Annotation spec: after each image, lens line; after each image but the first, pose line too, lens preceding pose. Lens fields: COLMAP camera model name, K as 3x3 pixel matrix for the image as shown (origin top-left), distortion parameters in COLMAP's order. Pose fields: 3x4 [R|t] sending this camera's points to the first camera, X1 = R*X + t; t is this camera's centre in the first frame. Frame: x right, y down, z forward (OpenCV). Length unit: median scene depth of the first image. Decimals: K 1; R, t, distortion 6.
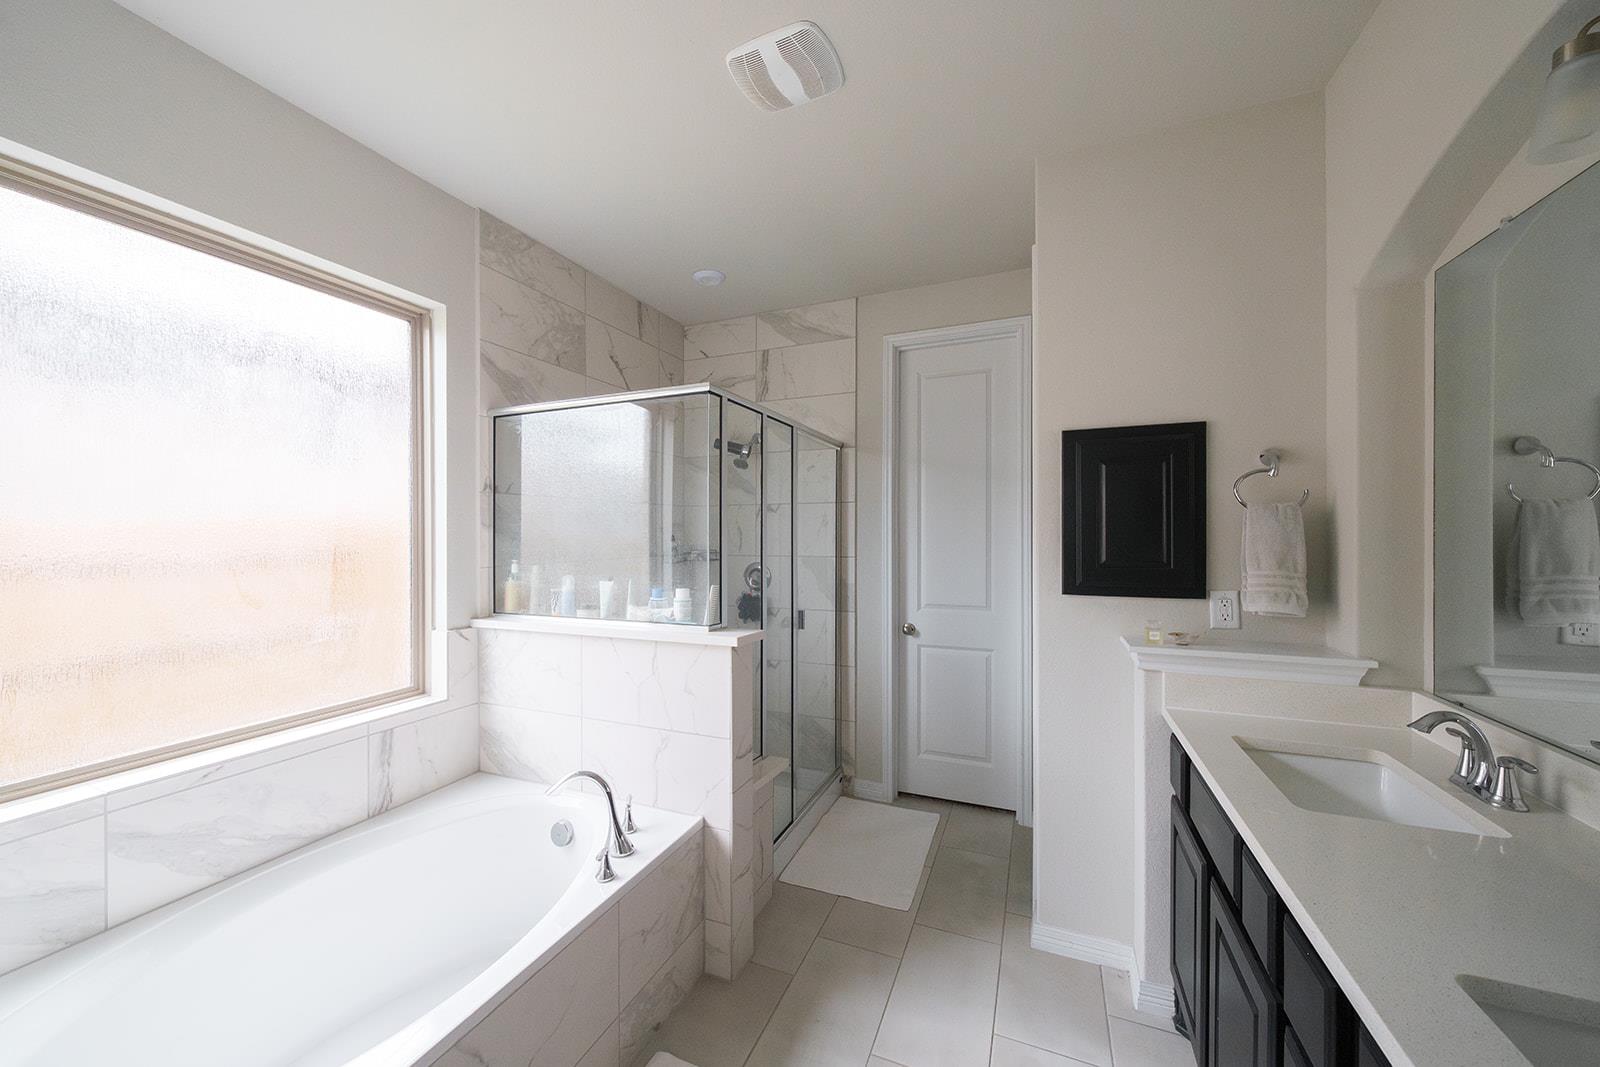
lens RADIAL K [[590.8, 0, 786.3], [0, 590.8, 542.3], [0, 0, 1]] dist [-0.005855, 0.000294]
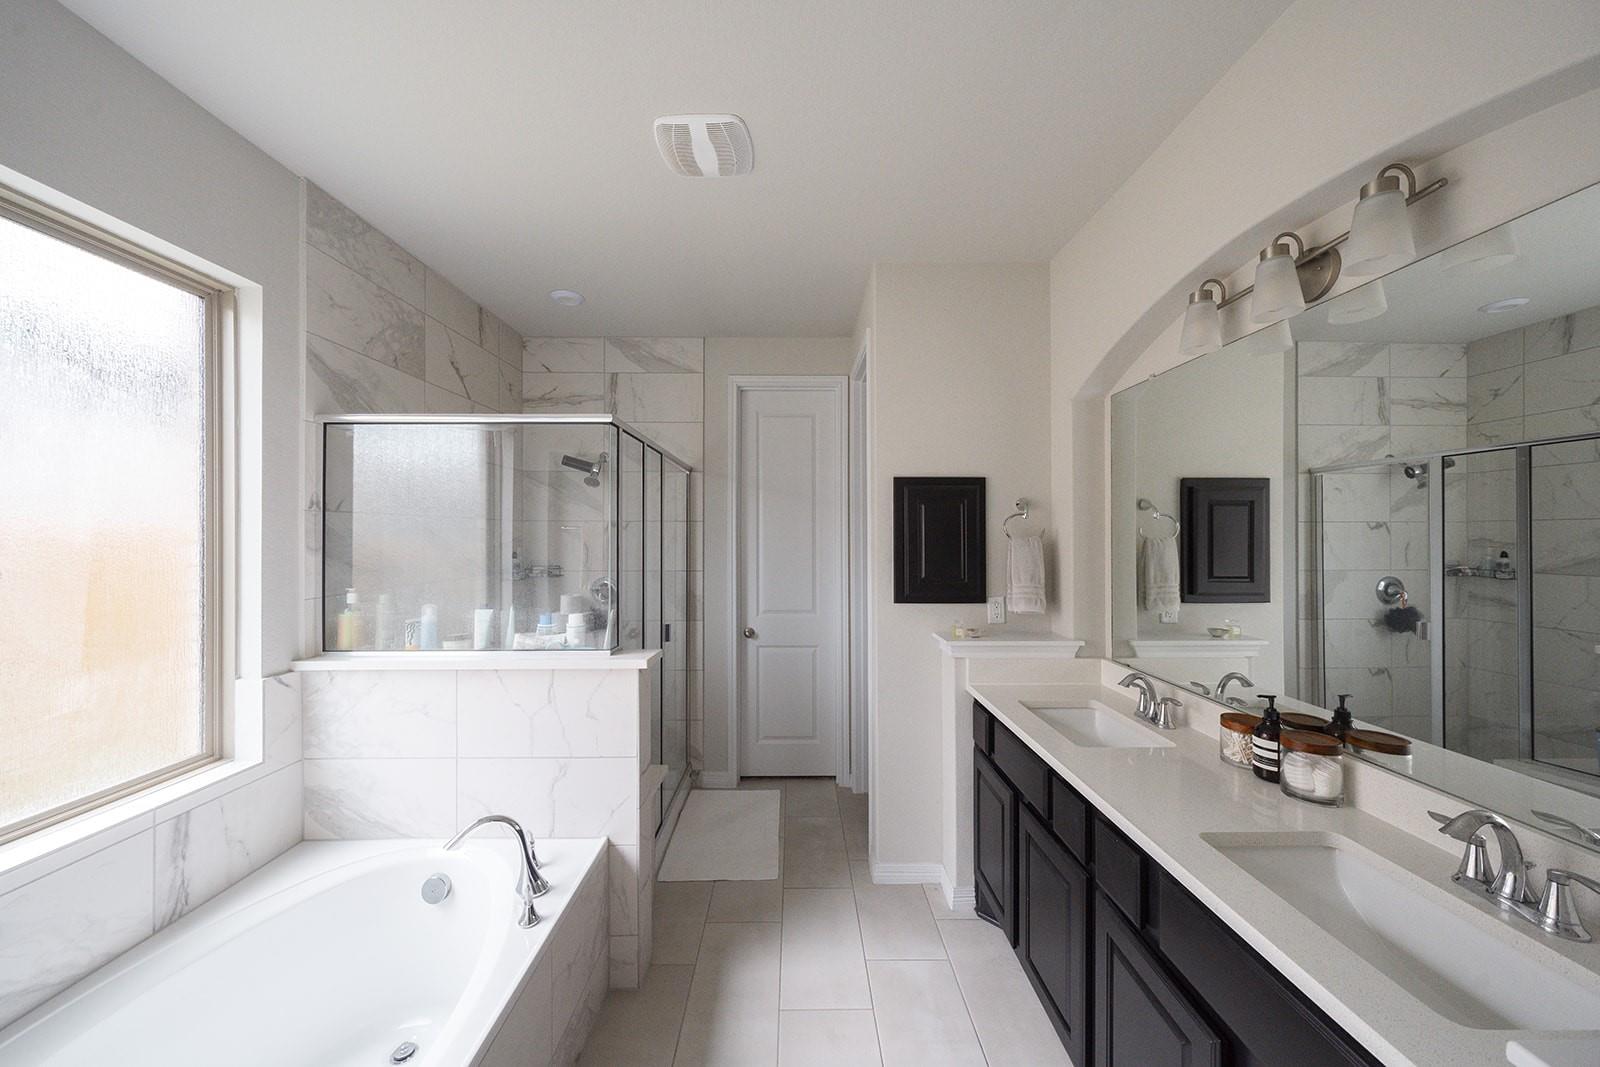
lens RADIAL K [[539.4, 0, 792.6], [0, 539.4, 535.6], [0, 0, 1]] dist [-0.008010, 0.000779]
pose [[0.913370, 0.005374, 0.407096, -0.216645], [-0.001410, 0.999949, -0.010037, -0.047524], [-0.407129, 0.008593, 0.913330, 0.009205]]
